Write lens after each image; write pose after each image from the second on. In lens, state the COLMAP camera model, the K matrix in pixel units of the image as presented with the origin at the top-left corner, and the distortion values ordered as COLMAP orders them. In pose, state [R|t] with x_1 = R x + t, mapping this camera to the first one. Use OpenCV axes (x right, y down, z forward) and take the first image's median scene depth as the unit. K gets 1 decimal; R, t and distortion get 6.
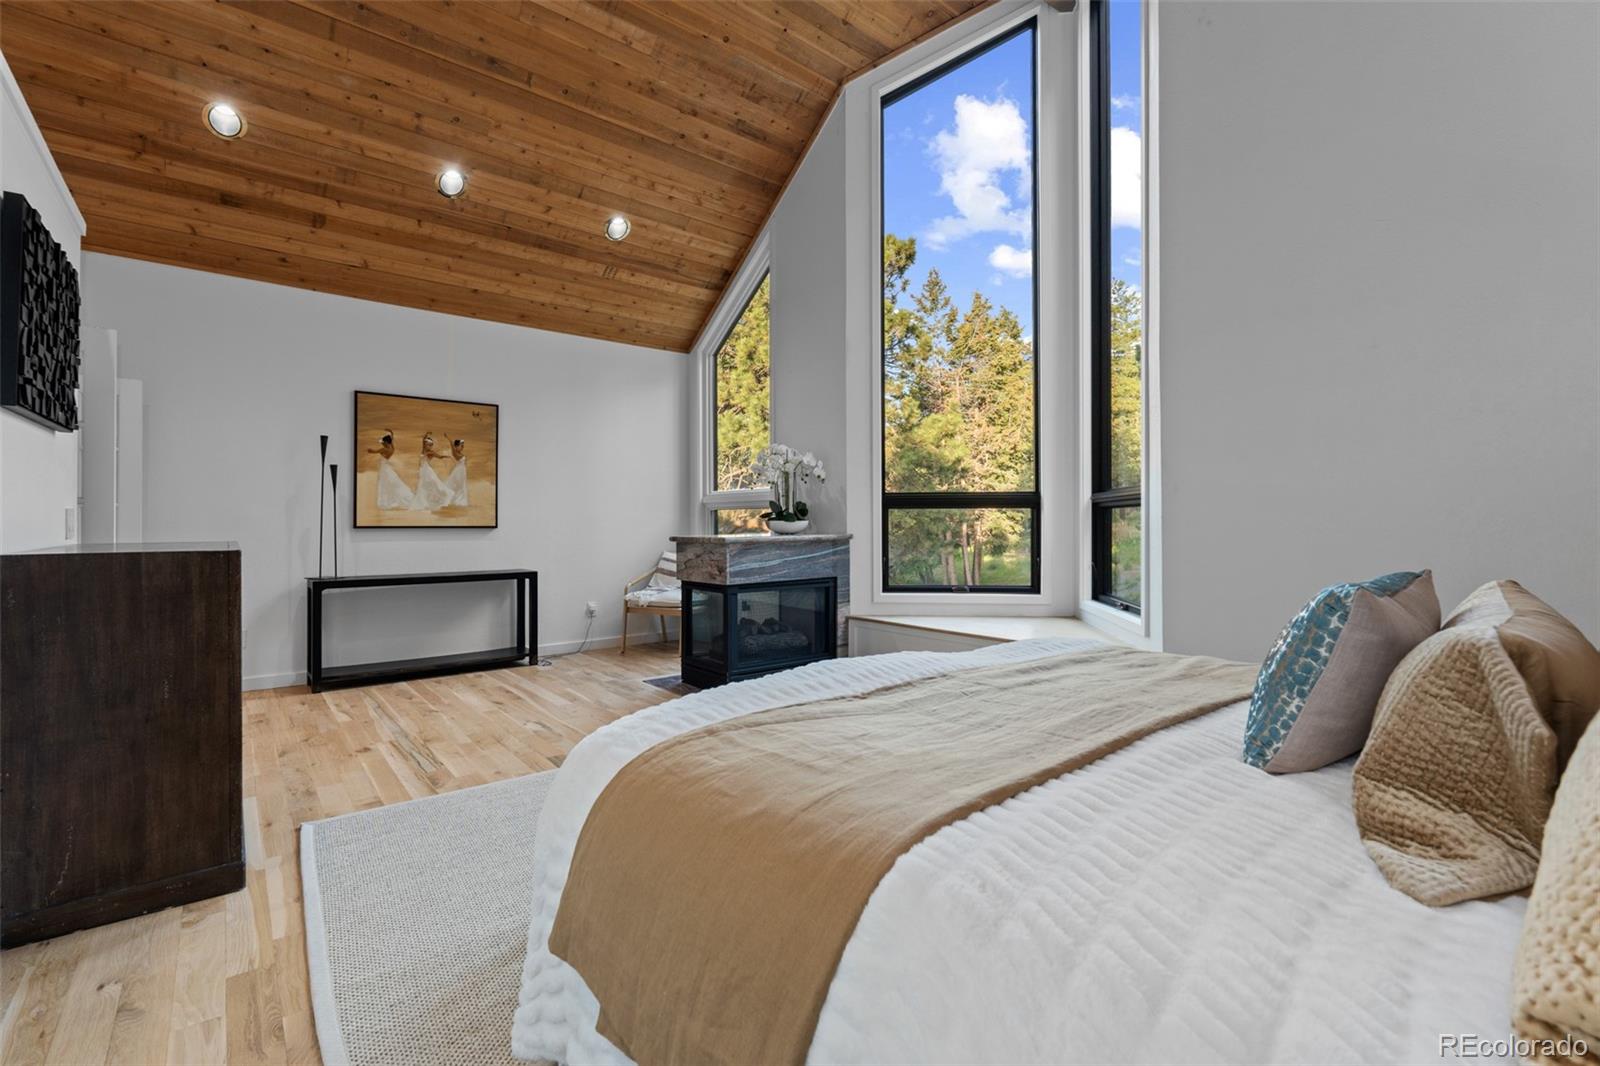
lens RADIAL K [[715.6, 0, 804.1], [0, 715.6, 542.8], [0, 0, 1]] dist [-0.002677, -0.000046]
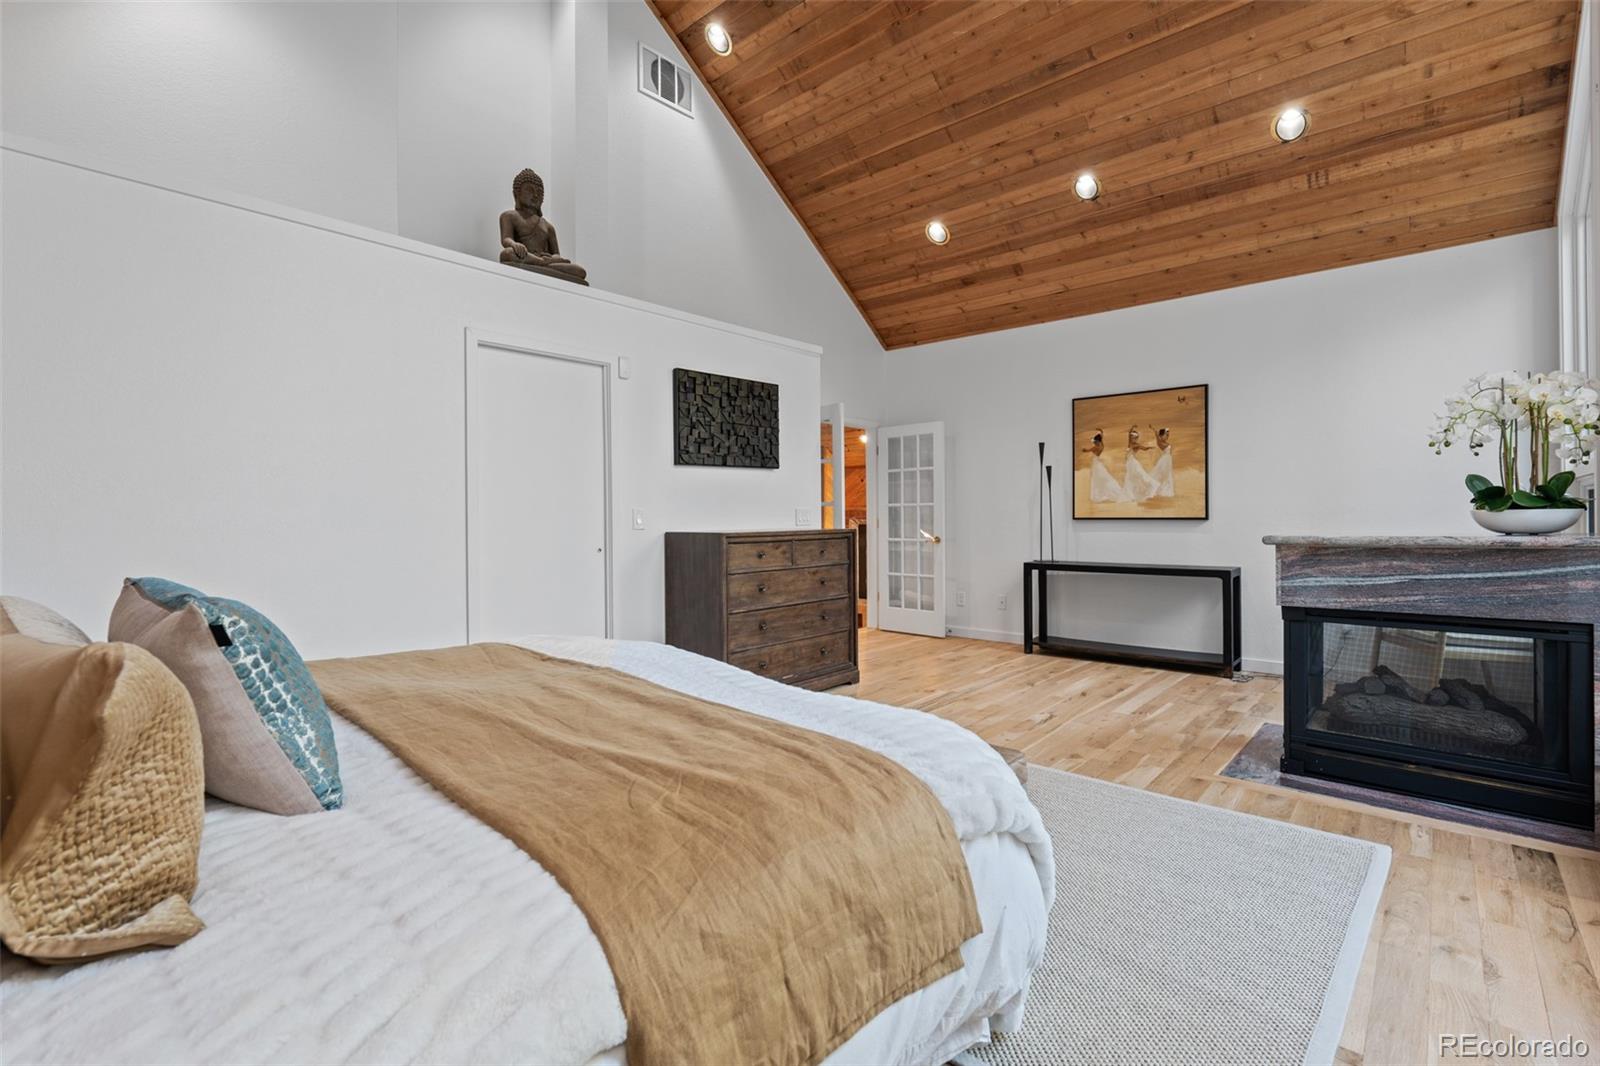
lens RADIAL K [[715.6, 0, 804.1], [0, 715.6, 542.8], [0, 0, 1]] dist [-0.002677, -0.000046]
pose [[0.162040, 0.037525, -0.986070, 0.428510], [-0.019718, 0.999200, 0.034785, -0.014168], [0.986587, 0.013806, 0.162650, 0.383988]]
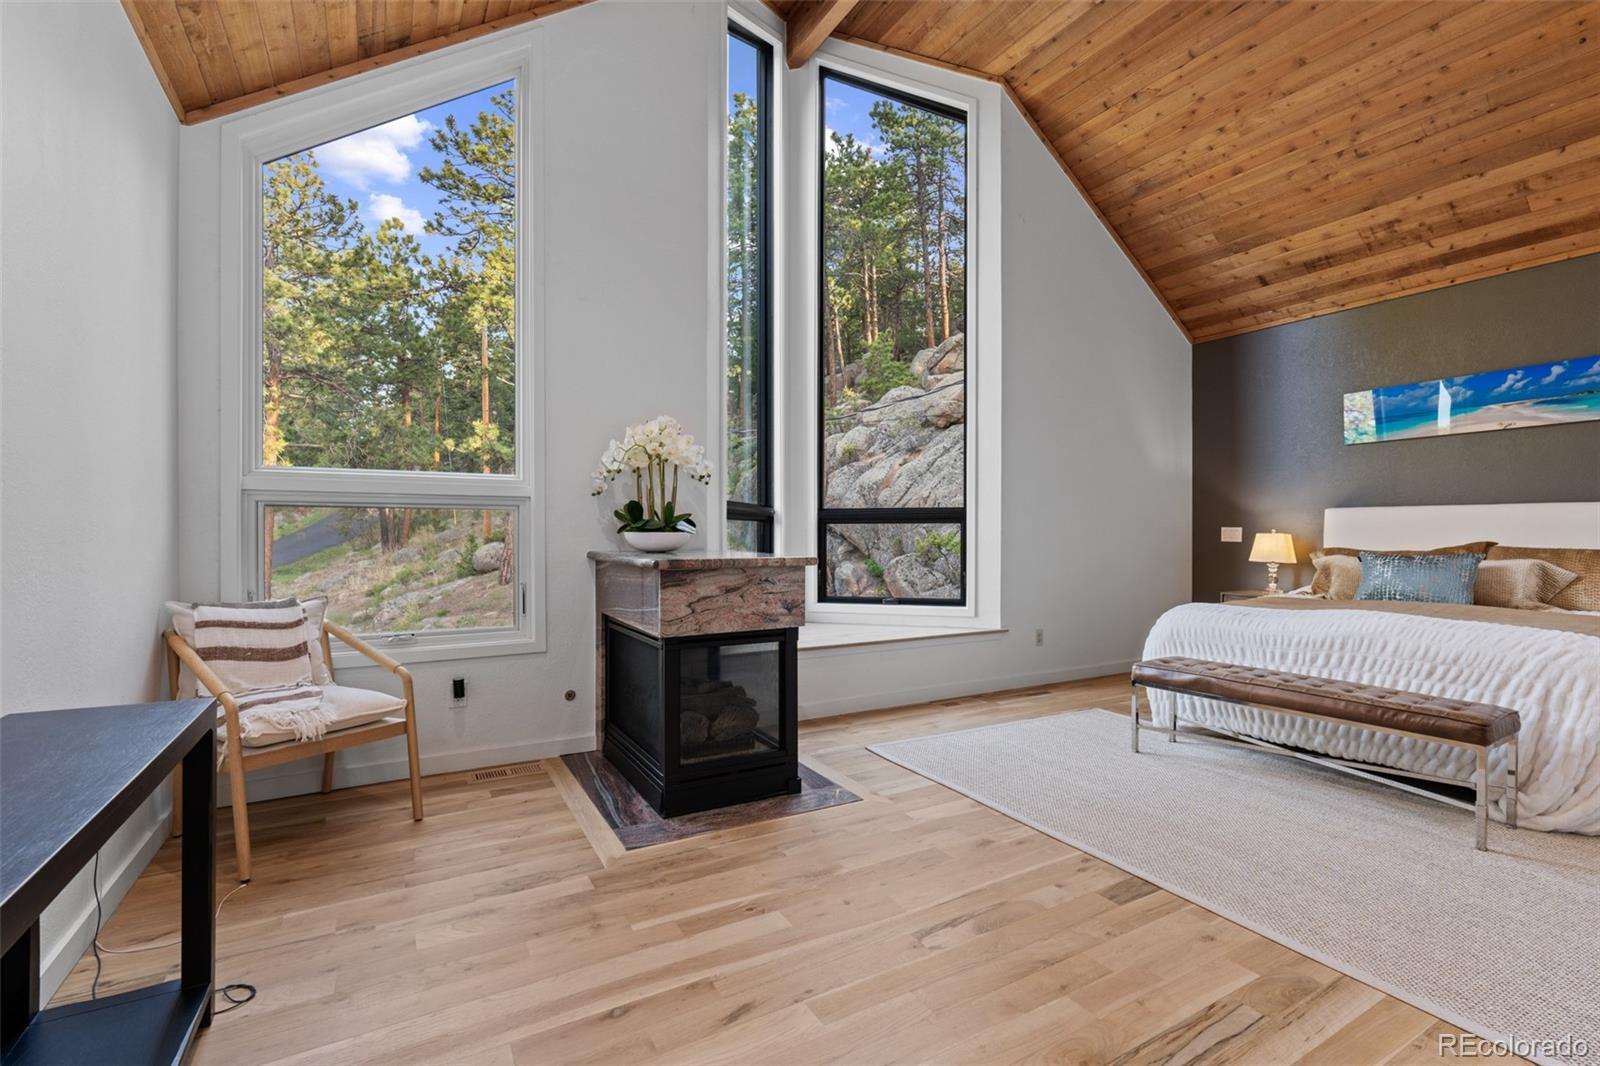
lens RADIAL K [[718.6, 0, 794.0], [0, 718.6, 523.6], [0, 0, 1]] dist [-0.006513, 0.000443]
pose [[0.172636, 0.008234, 0.984951, -0.691706], [0.032641, 0.999368, -0.014075, -0.025502], [-0.984445, 0.034580, 0.172258, 0.774916]]
